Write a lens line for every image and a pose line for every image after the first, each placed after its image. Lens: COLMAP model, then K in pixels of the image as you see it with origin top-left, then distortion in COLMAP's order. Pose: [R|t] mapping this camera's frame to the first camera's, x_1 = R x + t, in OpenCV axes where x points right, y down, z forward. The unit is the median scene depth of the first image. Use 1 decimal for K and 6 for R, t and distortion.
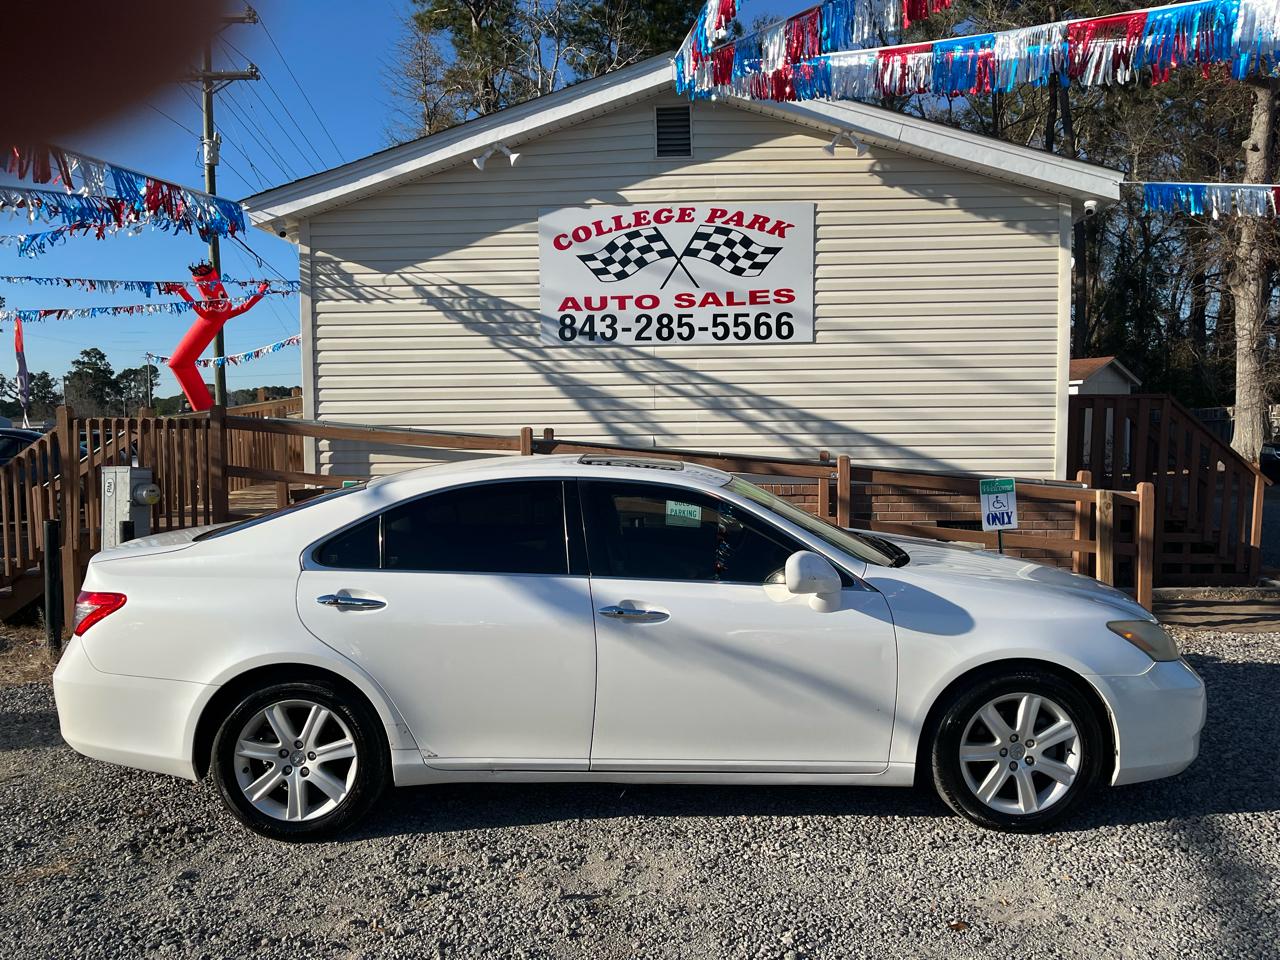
lens RADIAL K [[958.9, 0, 643.7], [0, 958.9, 481.4], [0, 0, 1]] dist [0.060220, -0.083798]
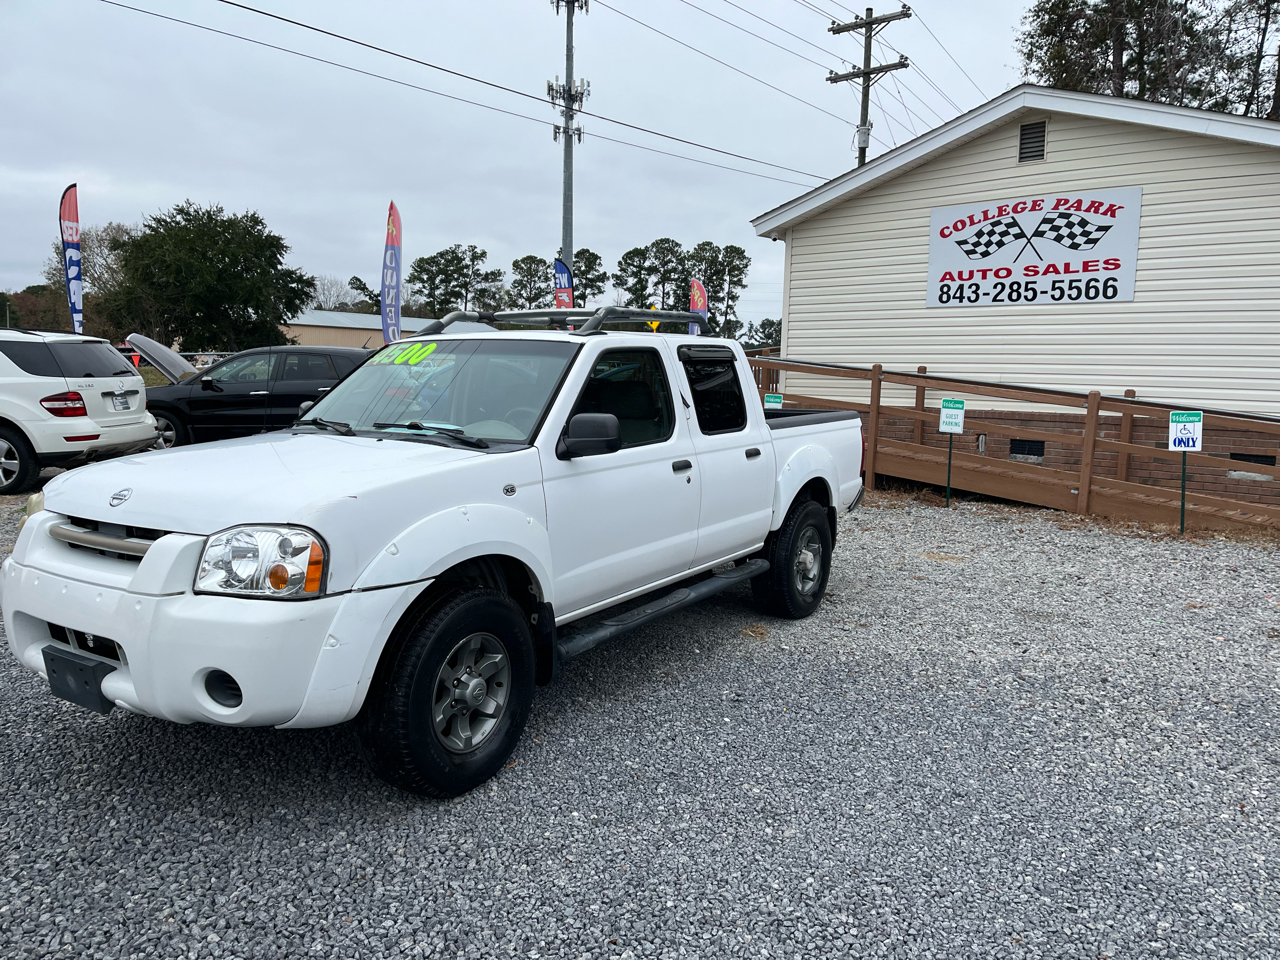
lens RADIAL K [[958.9, 0, 634.1], [0, 958.9, 482.2], [0, 0, 1]] dist [0.060220, -0.083798]
pose [[0.760390, 0.102208, -0.641373, 0.508435], [-0.065184, 0.994563, 0.081212, 0.027176], [0.646187, -0.019945, 0.762919, -0.366839]]
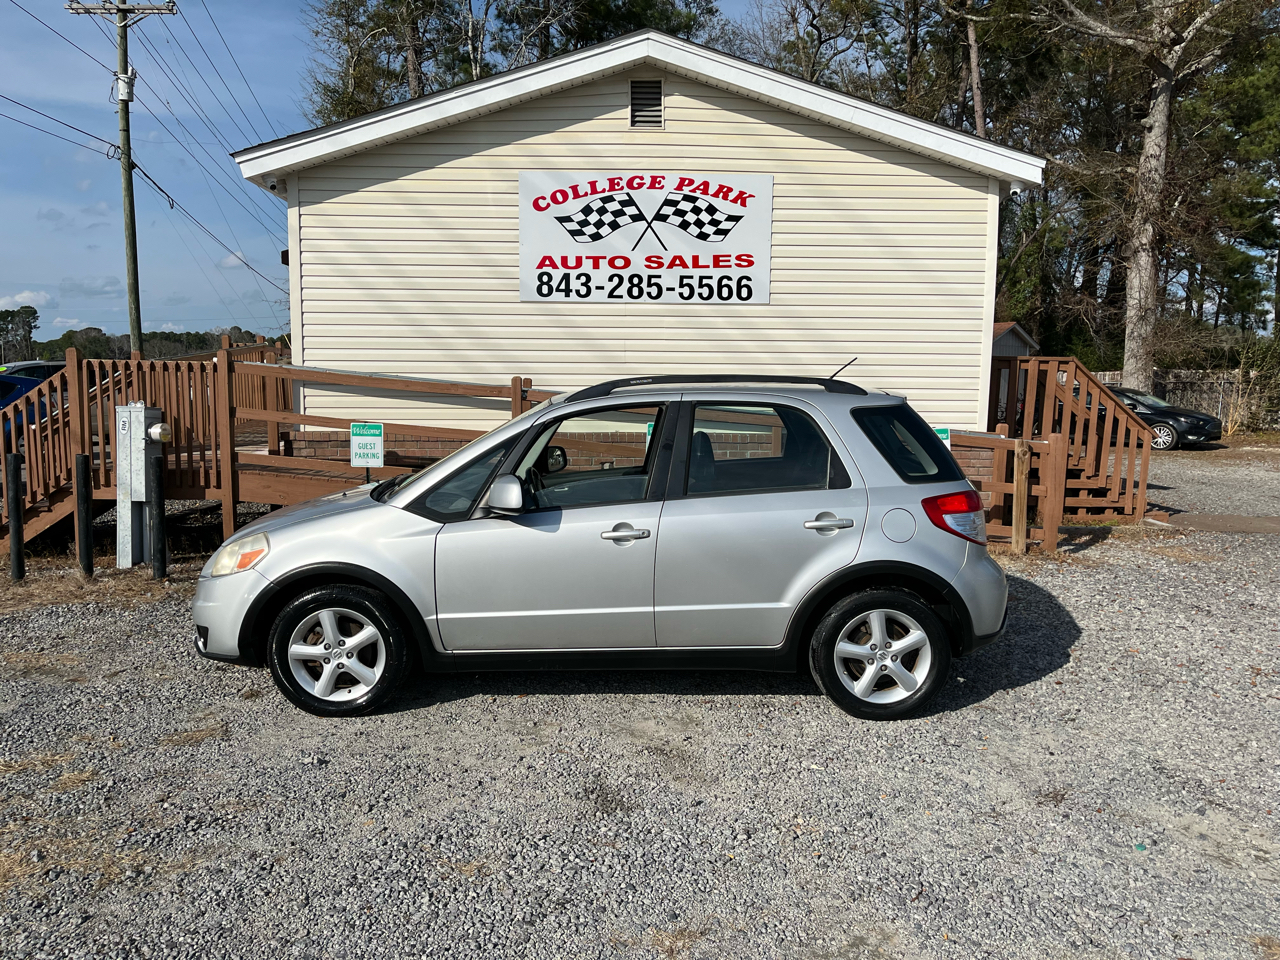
lens RADIAL K [[958.9, 0, 635.5], [0, 958.9, 488.6], [0, 0, 1]] dist [0.060220, -0.083798]
pose [[0.996037, 0.007285, 0.088640, -0.072894], [-0.011994, 0.998538, 0.052712, 0.010494], [-0.088126, -0.053566, 0.994668, -0.094763]]
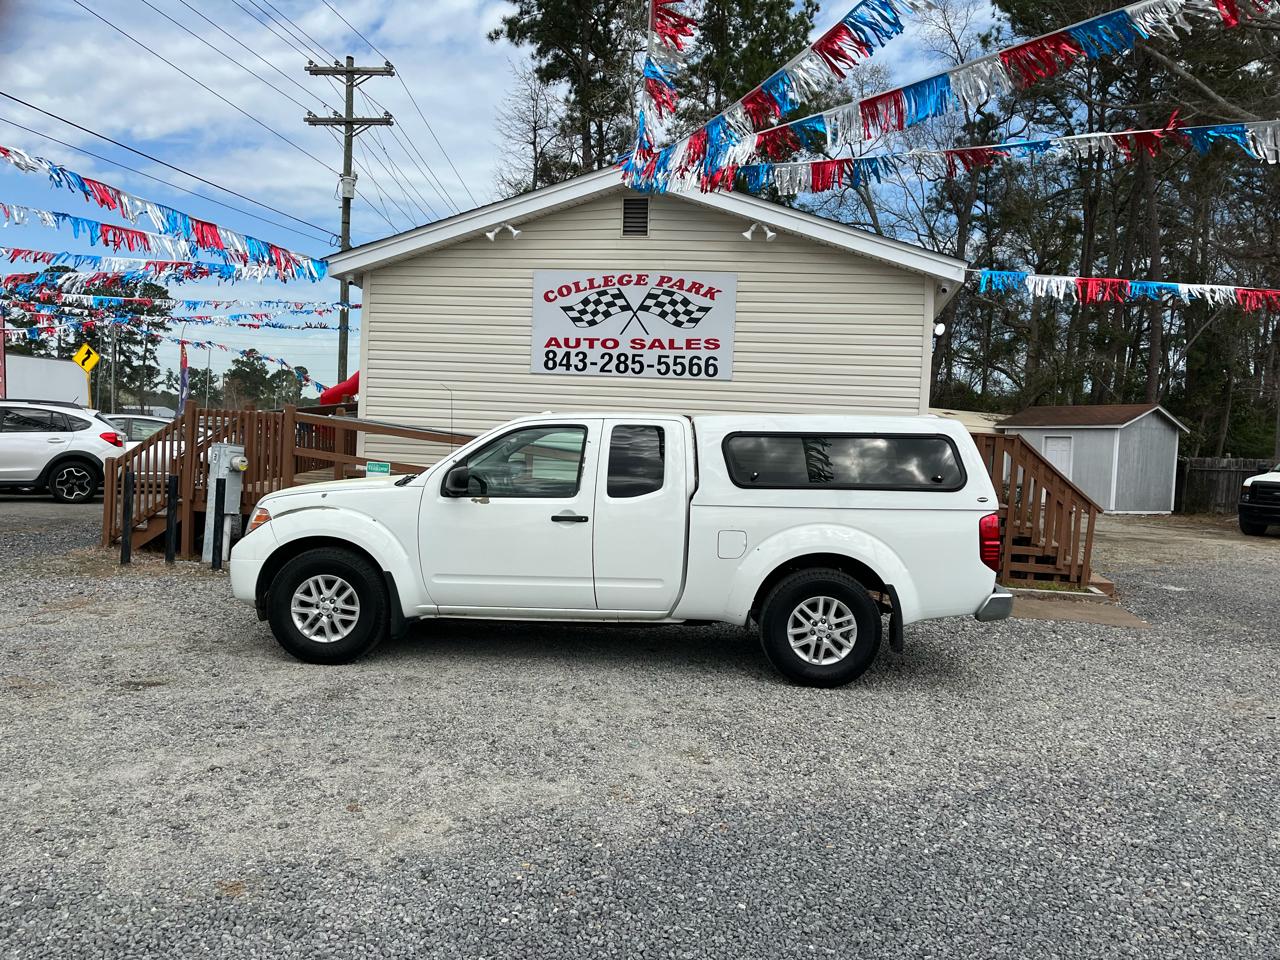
lens RADIAL K [[958.9, 0, 650.7], [0, 958.9, 489.9], [0, 0, 1]] dist [0.060220, -0.083798]
pose [[0.991024, 0.061484, -0.118705, 0.229565], [-0.063025, 0.997969, -0.009266, 0.023141], [0.117894, 0.016664, 0.992886, -0.305333]]
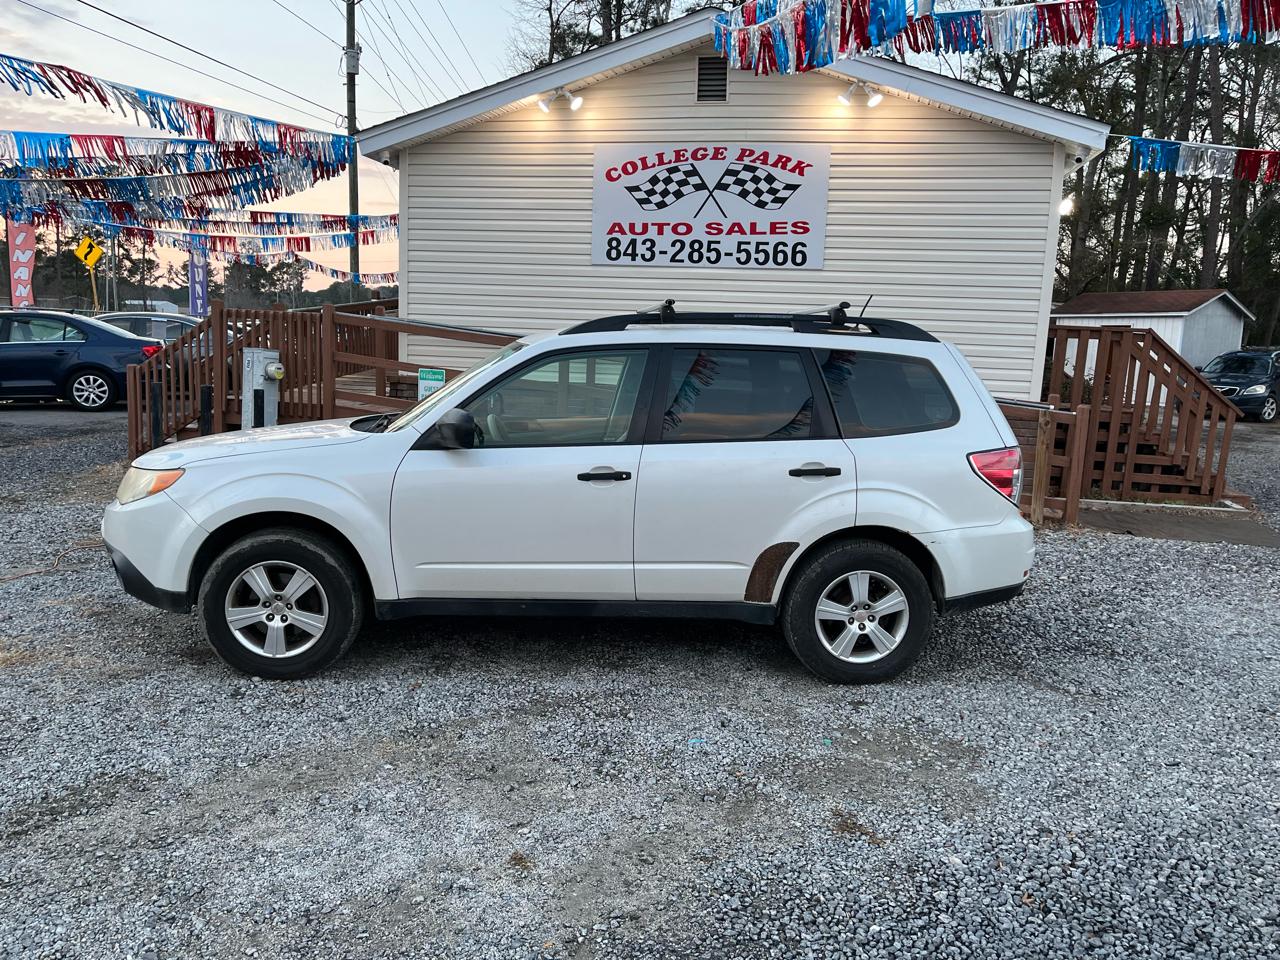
lens RADIAL K [[958.9, 0, 635.6], [0, 958.9, 481.5], [0, 0, 1]] dist [0.060220, -0.083798]
pose [[0.989026, 0.066935, -0.131711, 0.122815], [-0.054576, 0.993951, 0.095307, 0.009616], [0.137294, -0.087073, 0.986696, -0.188125]]
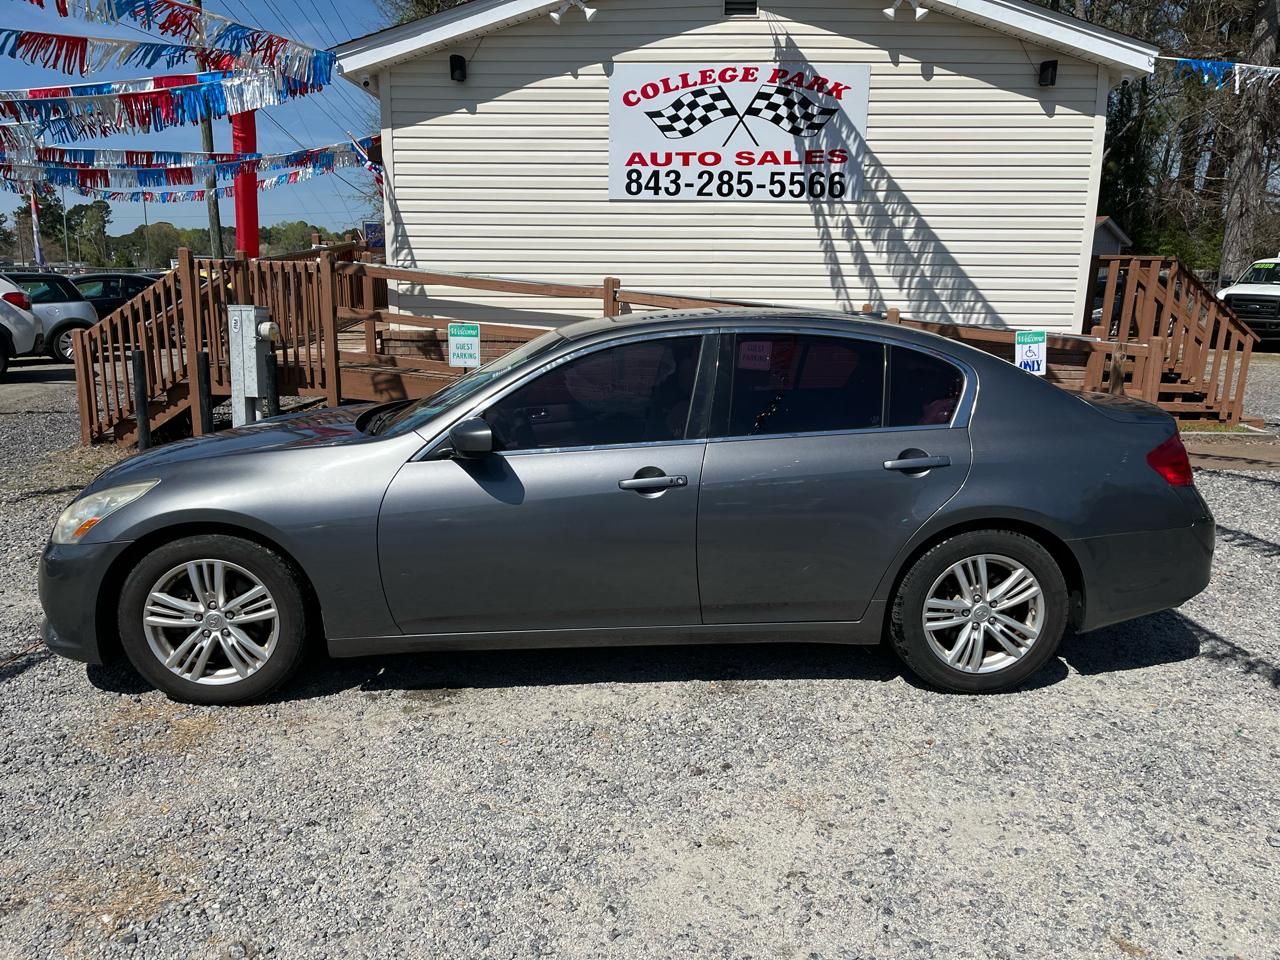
lens RADIAL K [[958.9, 0, 638.3], [0, 958.9, 484.0], [0, 0, 1]] dist [0.060220, -0.083798]
pose [[0.999496, 0.013895, 0.028545, -0.101754], [-0.018103, 0.988078, 0.152886, 0.008049], [-0.026080, -0.153325, 0.987832, -0.115244]]
